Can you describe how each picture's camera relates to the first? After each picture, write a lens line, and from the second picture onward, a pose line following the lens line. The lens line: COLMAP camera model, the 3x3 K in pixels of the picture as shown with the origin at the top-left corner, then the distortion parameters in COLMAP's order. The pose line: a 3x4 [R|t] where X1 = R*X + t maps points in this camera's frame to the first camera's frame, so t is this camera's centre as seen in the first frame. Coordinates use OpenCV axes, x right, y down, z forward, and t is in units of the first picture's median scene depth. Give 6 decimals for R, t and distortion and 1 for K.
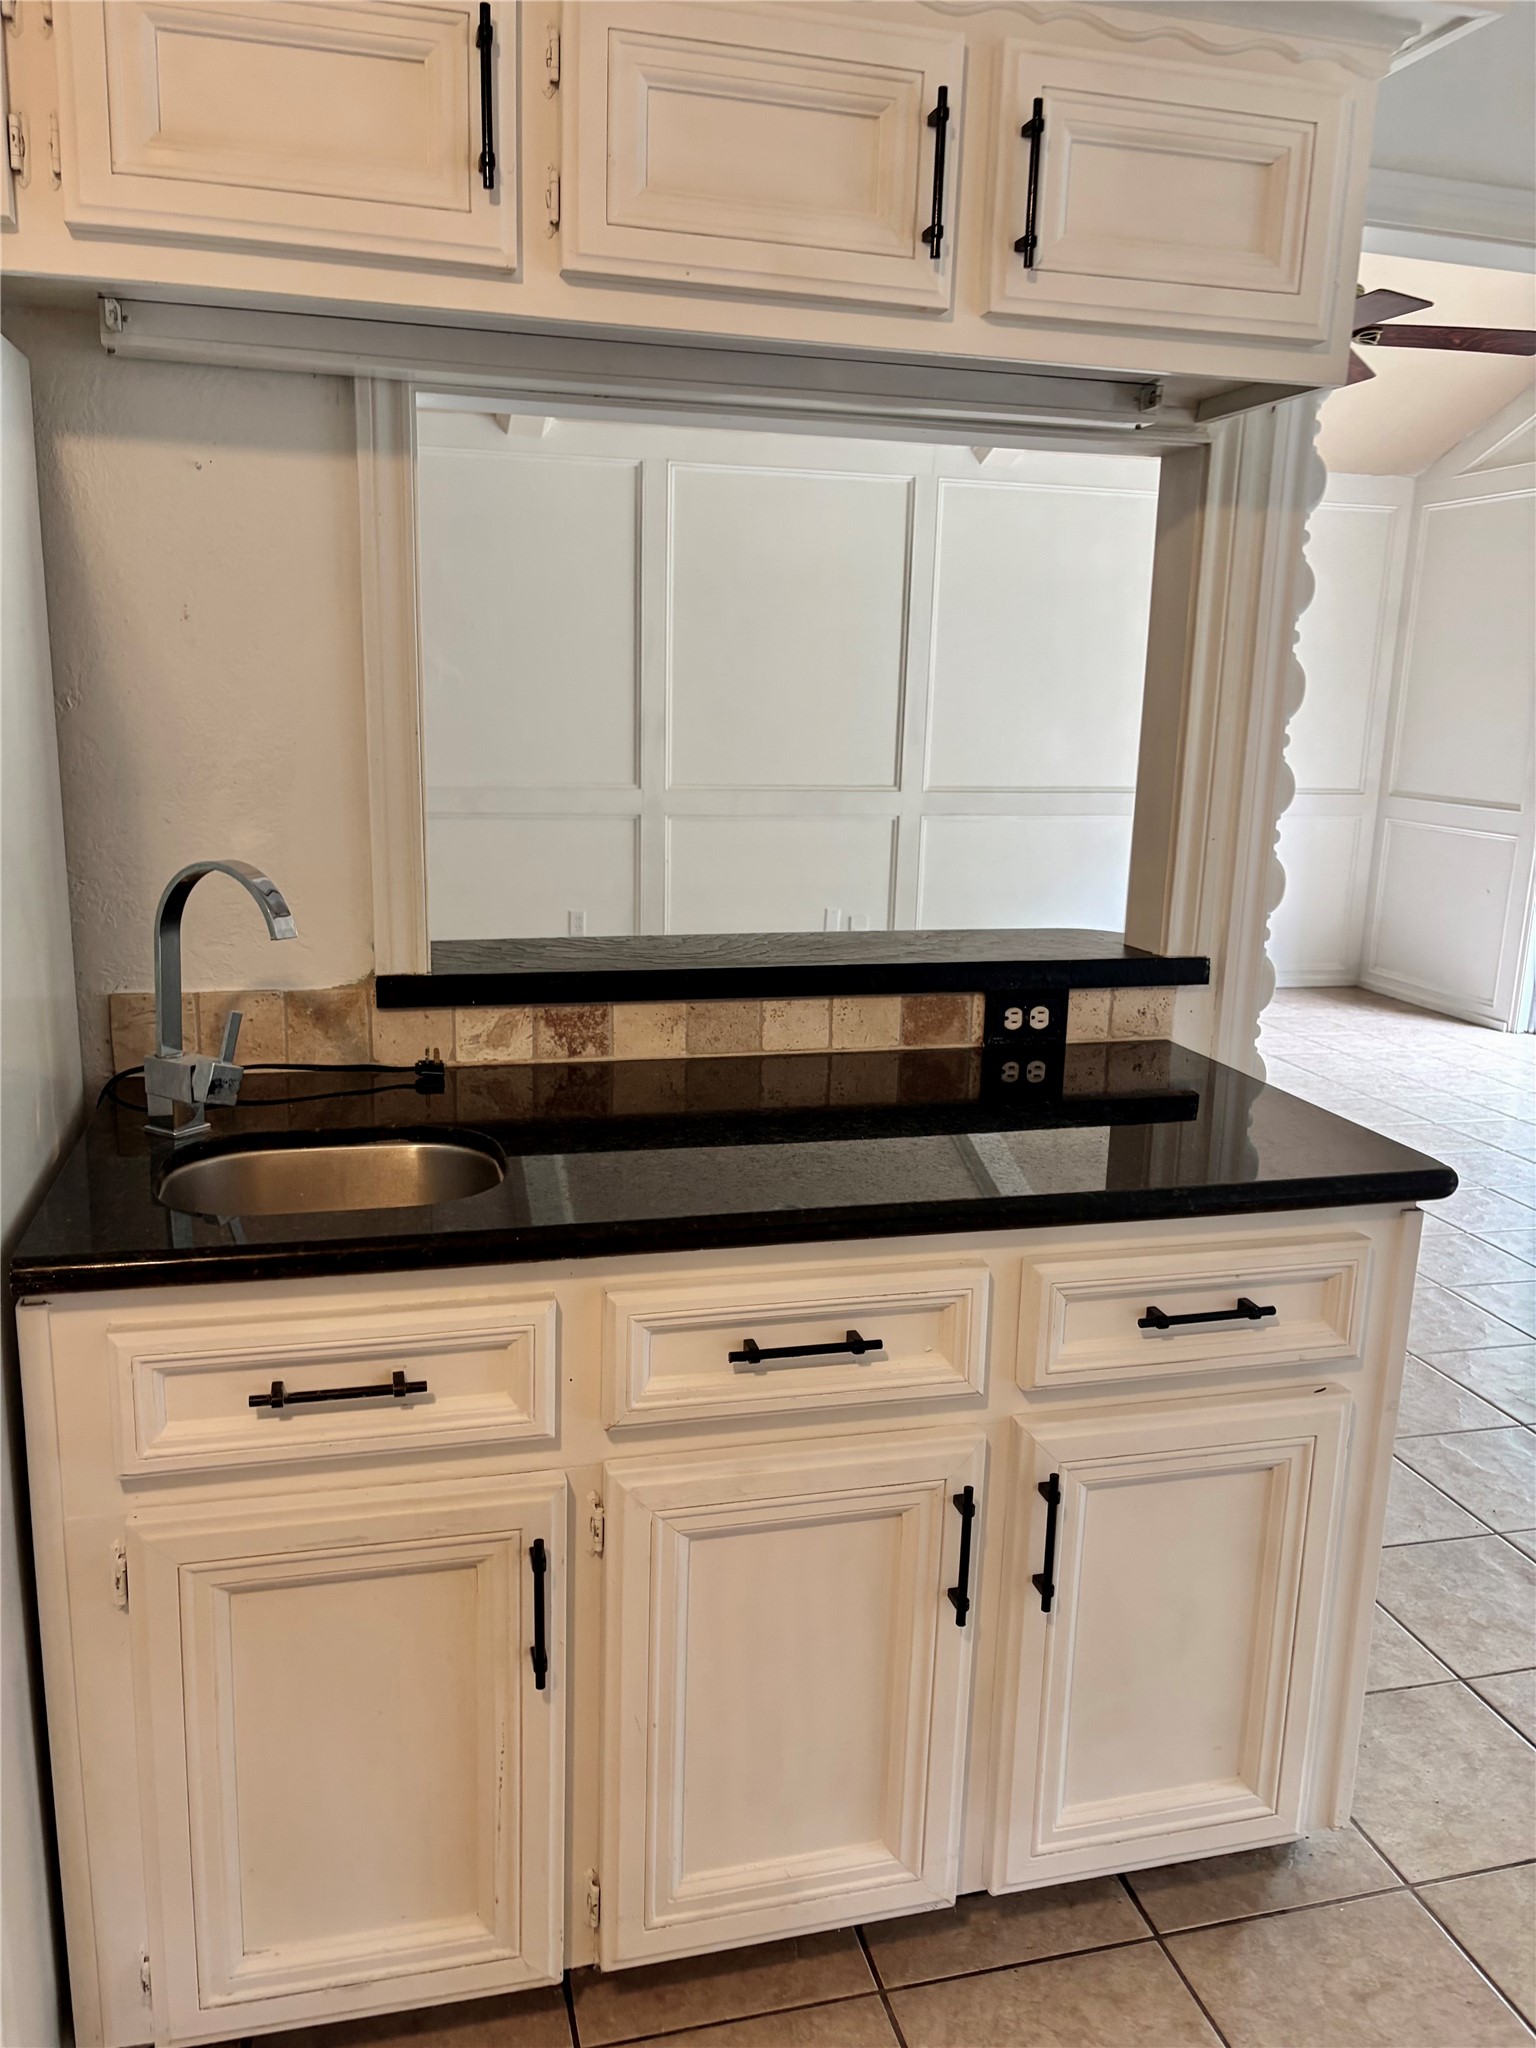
lens RADIAL K [[1543.8, 0, 761.4], [0, 1543.8, 1040.0], [0, 0, 1]] dist [0.030525, -0.013520]
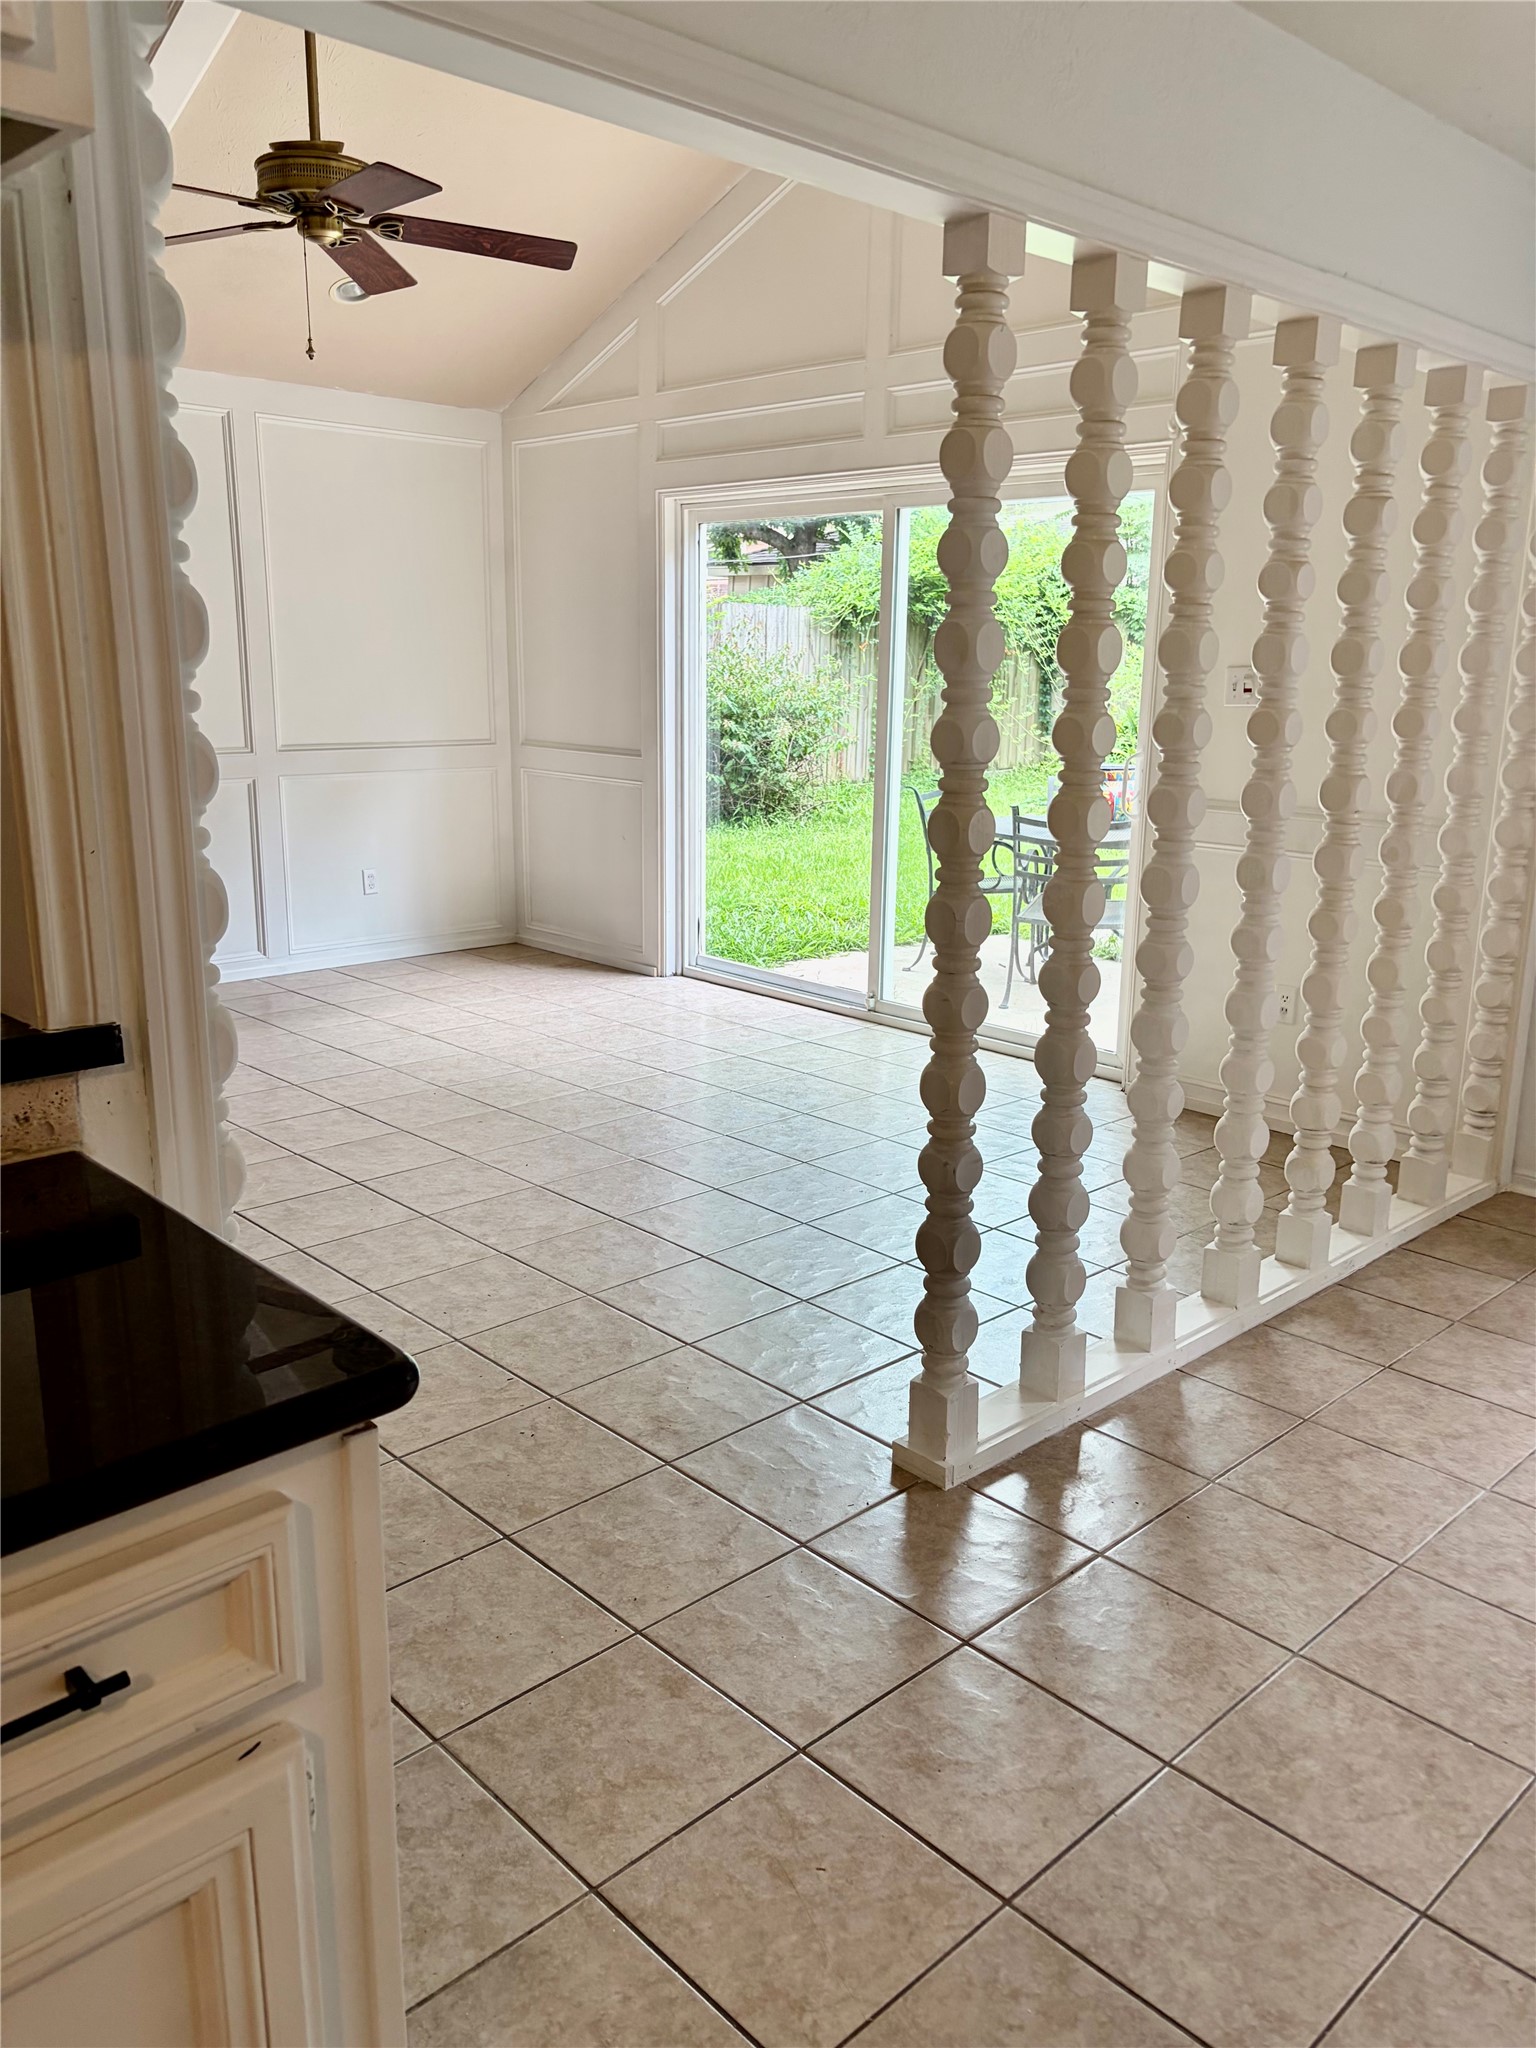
lens RADIAL K [[1543.8, 0, 774.0], [0, 1543.8, 1019.4], [0, 0, 1]] dist [0.030525, -0.013520]
pose [[0.871940, -0.127060, 0.472838, 0.184758], [0.117856, 0.991812, 0.049183, -0.046419], [-0.475216, 0.012842, 0.879776, 0.224781]]
